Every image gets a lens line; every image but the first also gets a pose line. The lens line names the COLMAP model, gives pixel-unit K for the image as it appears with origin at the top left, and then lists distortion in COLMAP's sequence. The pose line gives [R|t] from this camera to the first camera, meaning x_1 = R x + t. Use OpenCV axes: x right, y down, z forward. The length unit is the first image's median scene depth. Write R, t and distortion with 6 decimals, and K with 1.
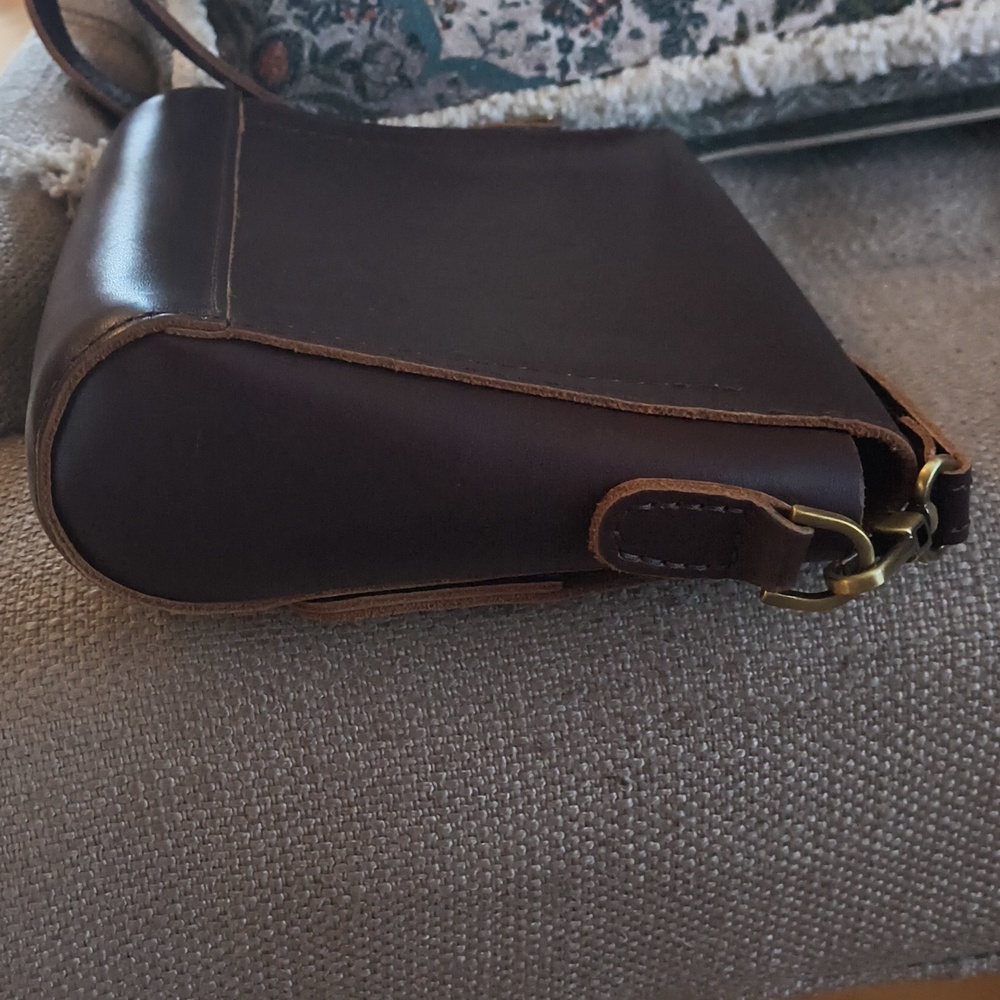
lens RADIAL K [[1788.0, 0, 500.0], [0, 1788.0, 500.0], [0, 0, 1]] dist [0.171022, -0.391451]
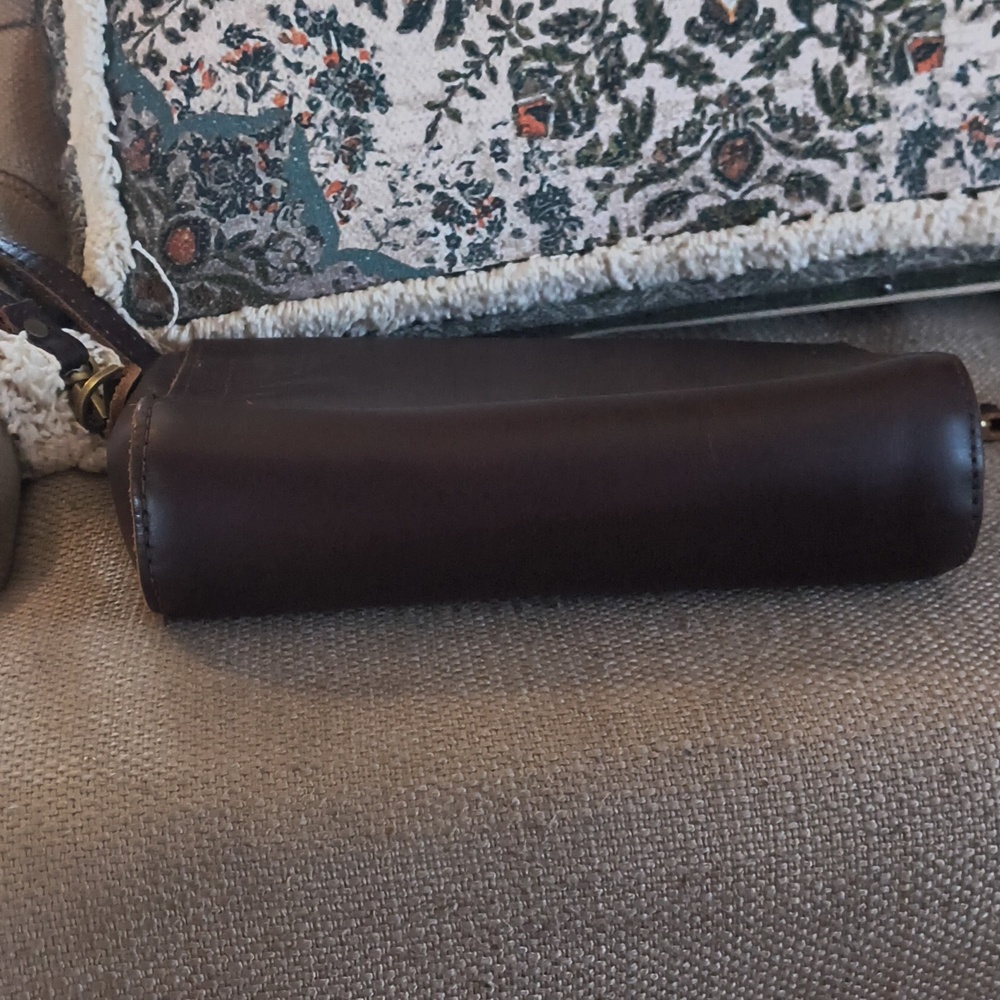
lens RADIAL K [[1788.0, 0, 500.0], [0, 1788.0, 500.0], [0, 0, 1]] dist [0.171022, -0.391451]
pose [[0.997273, 0.026561, 0.068861, -0.008904], [-0.027202, 0.999595, 0.008389, -0.155534], [-0.068610, -0.010240, 0.997591, -0.125922]]
